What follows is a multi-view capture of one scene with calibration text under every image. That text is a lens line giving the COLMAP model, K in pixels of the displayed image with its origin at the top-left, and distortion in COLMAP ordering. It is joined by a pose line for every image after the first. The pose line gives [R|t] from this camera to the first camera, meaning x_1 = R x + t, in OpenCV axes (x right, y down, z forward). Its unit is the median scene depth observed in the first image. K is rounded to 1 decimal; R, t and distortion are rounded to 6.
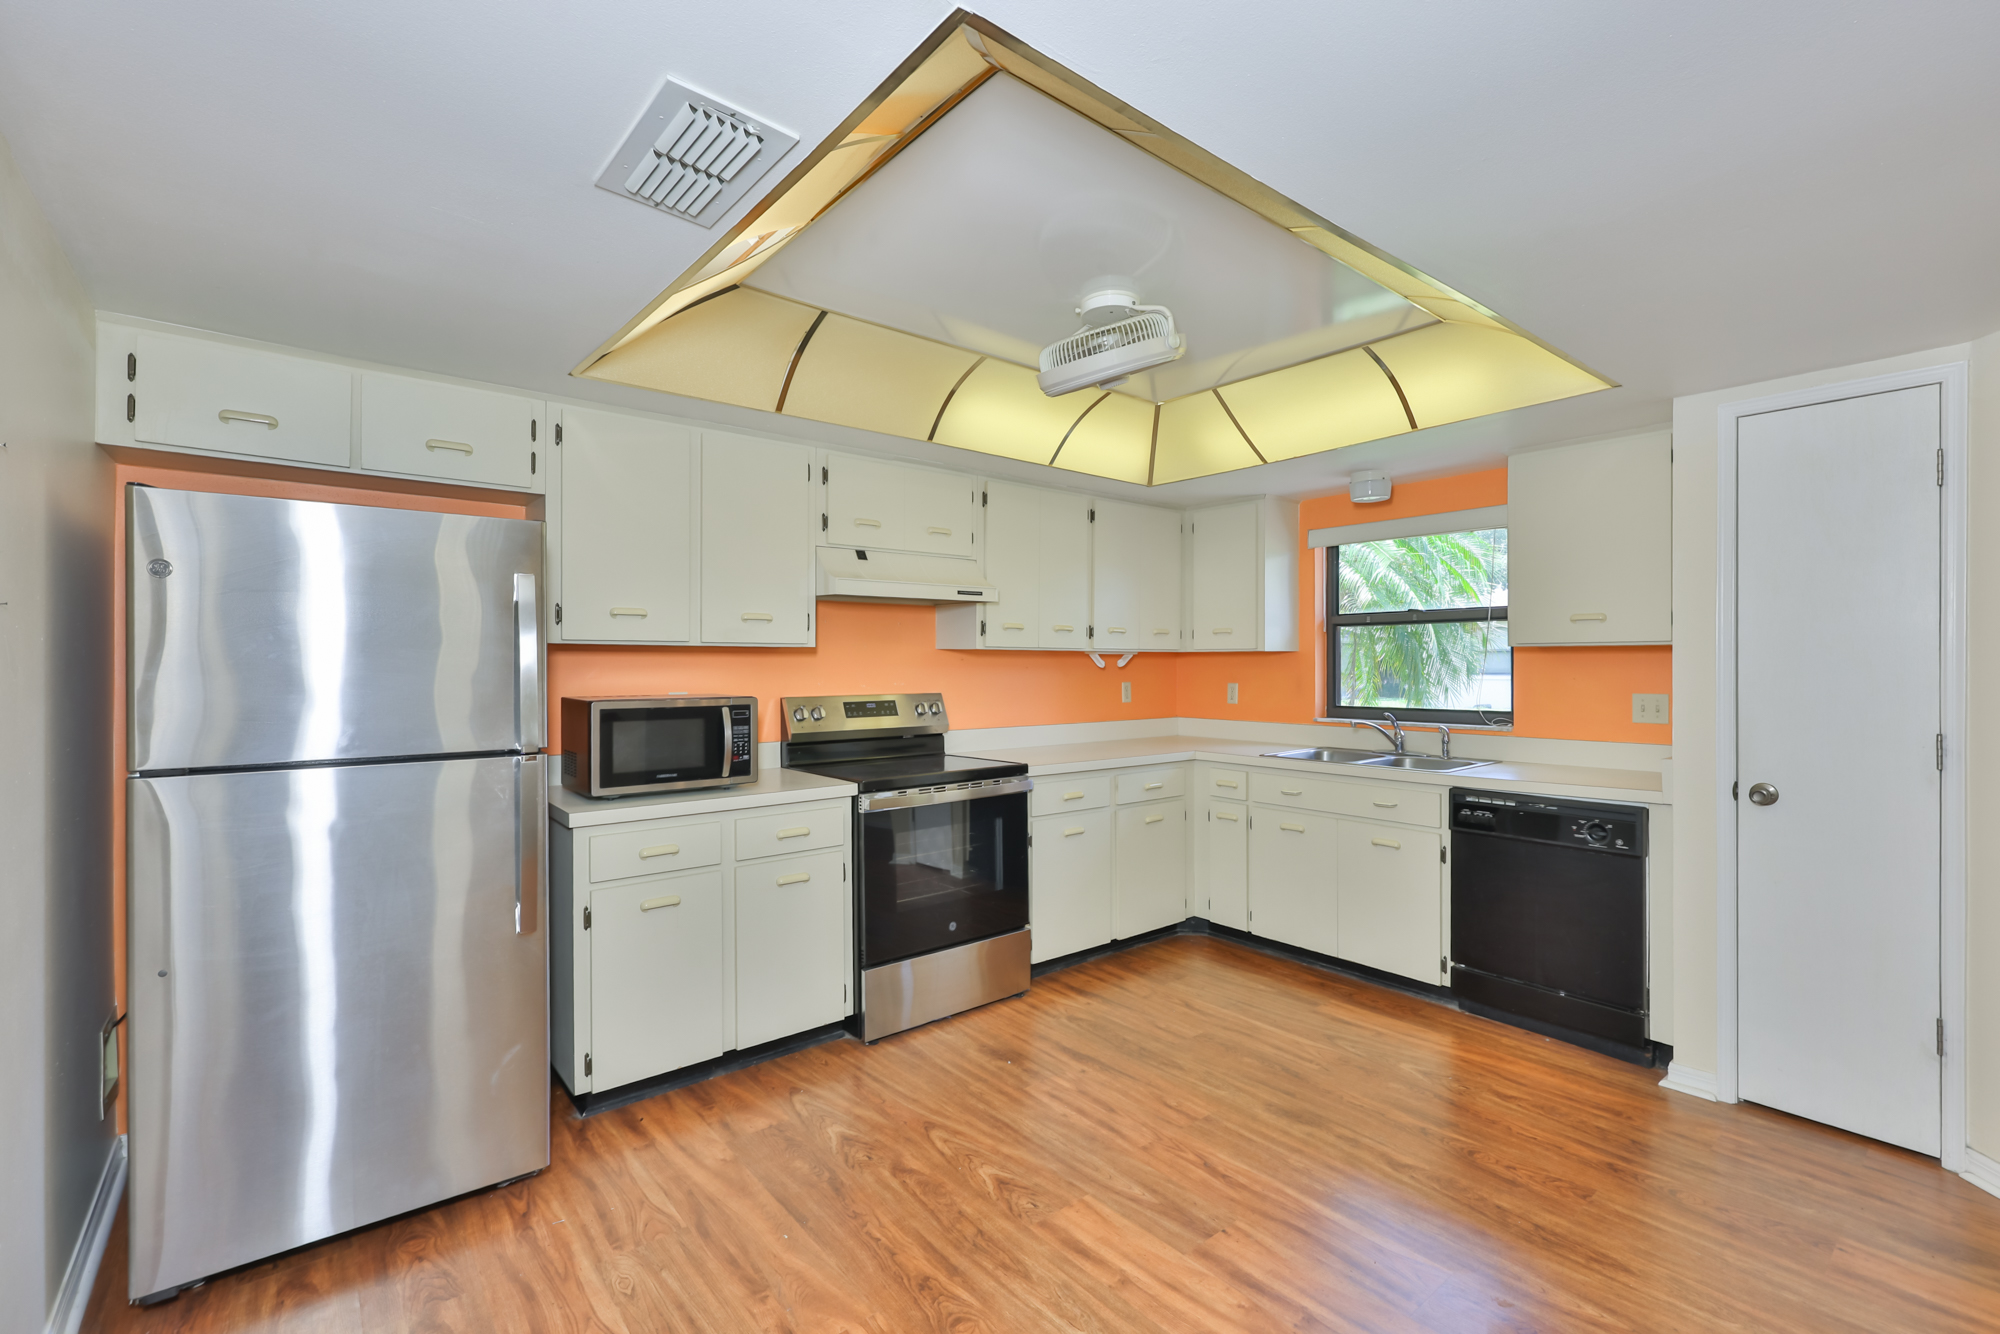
lens RADIAL K [[867.8, 0, 1036.9], [0, 867.8, 669.4], [0, 0, 1]] dist [-0.015342, 0.000501]
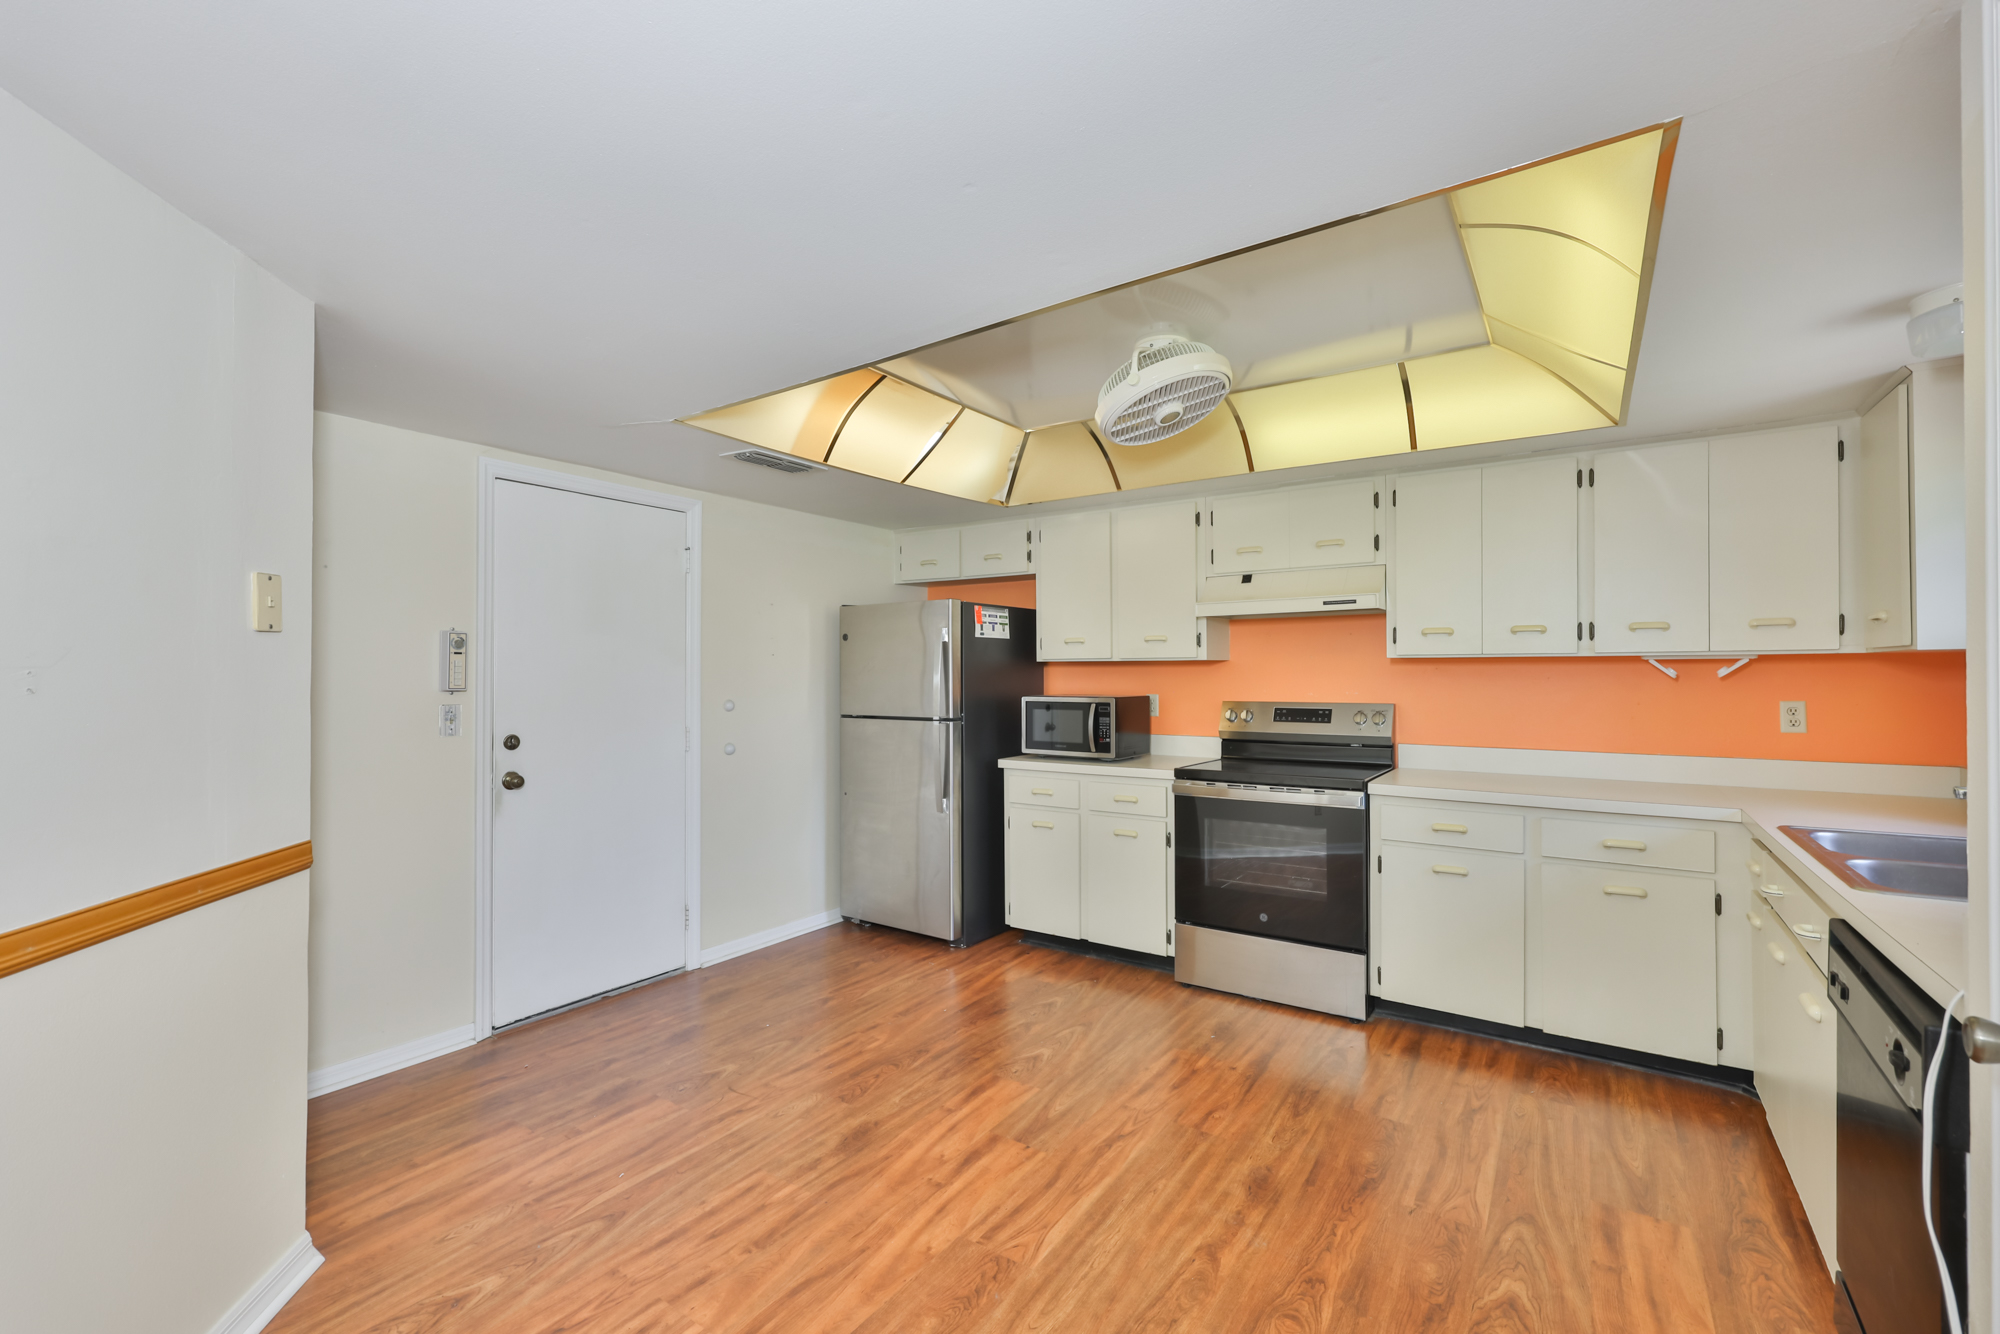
lens RADIAL K [[865.0, 0, 997.5], [0, 865.0, 663.2], [0, 0, 1]] dist [-0.000706, 0.000124]
pose [[0.259598, -0.016700, -0.965572, 0.790847], [-0.008413, 0.999773, -0.019553, 0.005068], [0.965680, 0.013200, 0.259399, 0.370295]]
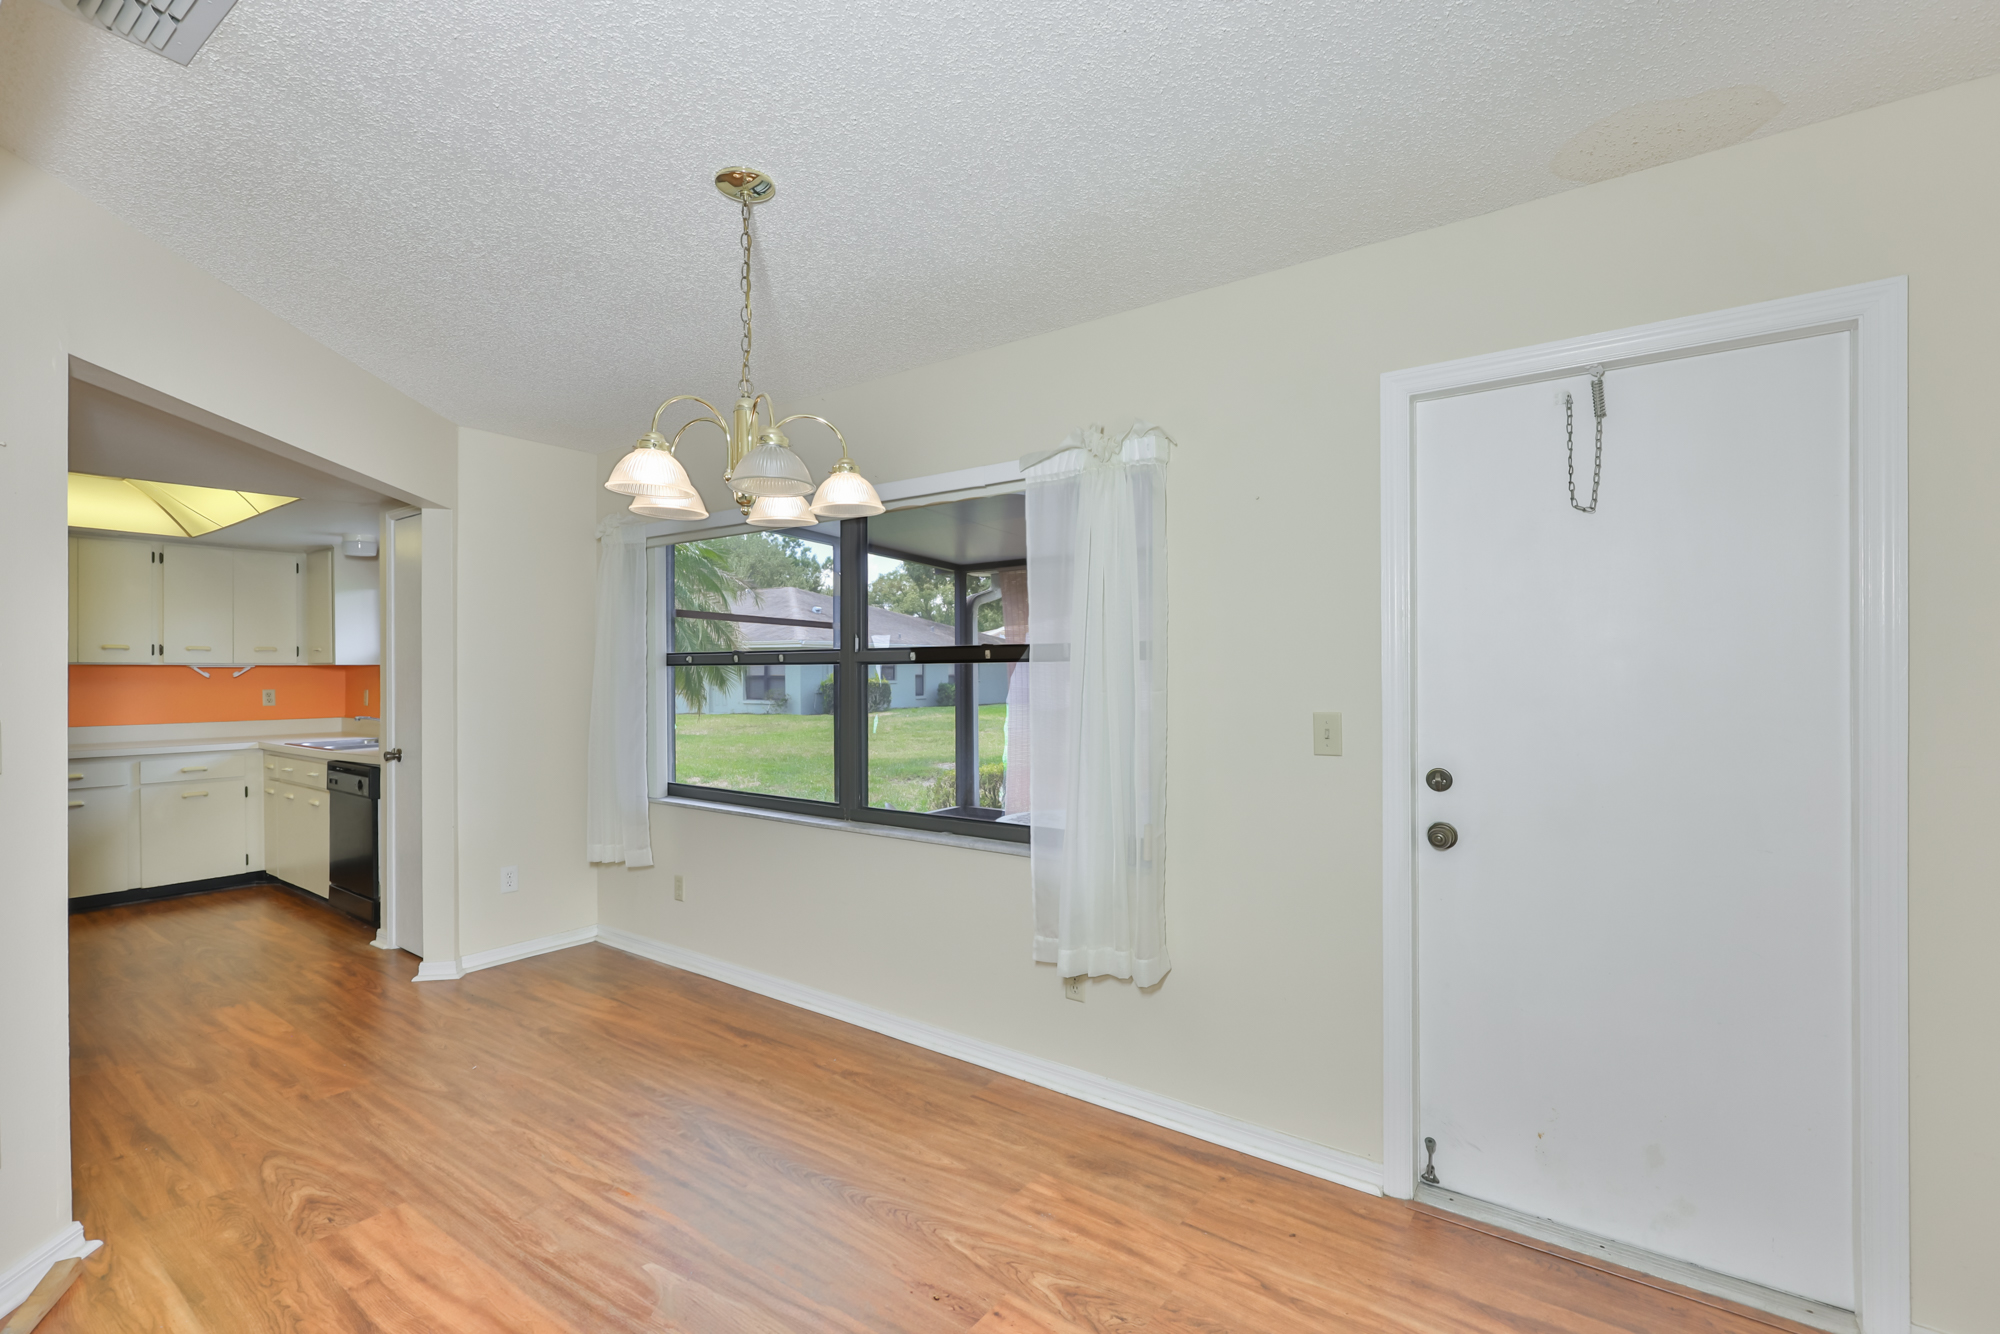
lens RADIAL K [[845.3, 0, 1000.3], [0, 845.3, 673.5], [0, 0, 1]] dist [-0.002584, -0.000203]
pose [[0.974520, -0.003228, 0.224277, 1.183062], [0.004565, 0.999975, -0.005441, 0.004399], [-0.224254, 0.006326, 0.974510, -0.569072]]
